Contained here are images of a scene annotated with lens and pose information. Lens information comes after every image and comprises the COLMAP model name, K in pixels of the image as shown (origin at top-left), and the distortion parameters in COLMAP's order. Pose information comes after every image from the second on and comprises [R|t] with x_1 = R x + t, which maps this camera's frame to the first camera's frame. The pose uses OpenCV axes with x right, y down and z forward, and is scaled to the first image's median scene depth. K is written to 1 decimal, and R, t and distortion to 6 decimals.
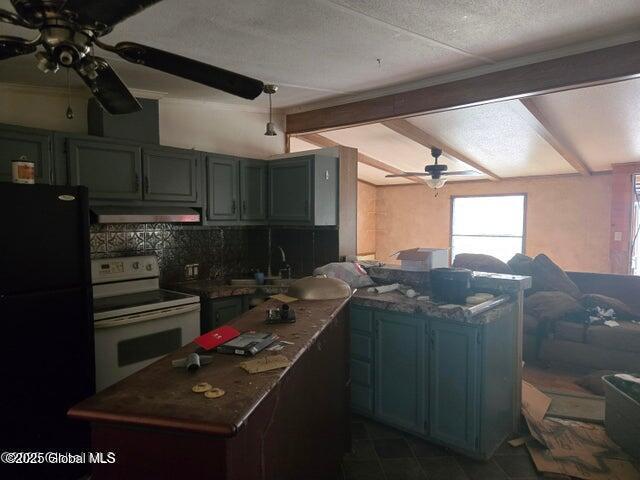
lens RADIAL K [[436.7, 0, 320.5], [0, 436.7, 240.5], [0, 0, 1]] dist [0.040788, -0.007158]
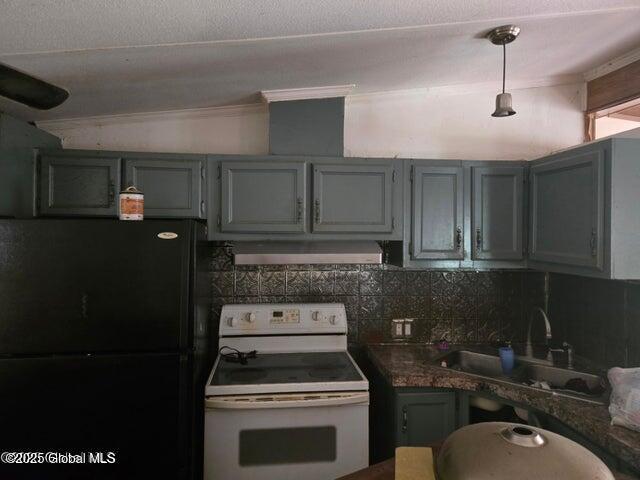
lens RADIAL K [[436.7, 0, 310.0], [0, 436.7, 229.1], [0, 0, 1]] dist [0.040788, -0.007158]
pose [[0.713501, 0.000907, -0.700654, 0.106204], [-0.044201, 0.998066, -0.043718, -0.059706], [0.699259, 0.062162, 0.712161, 0.434737]]
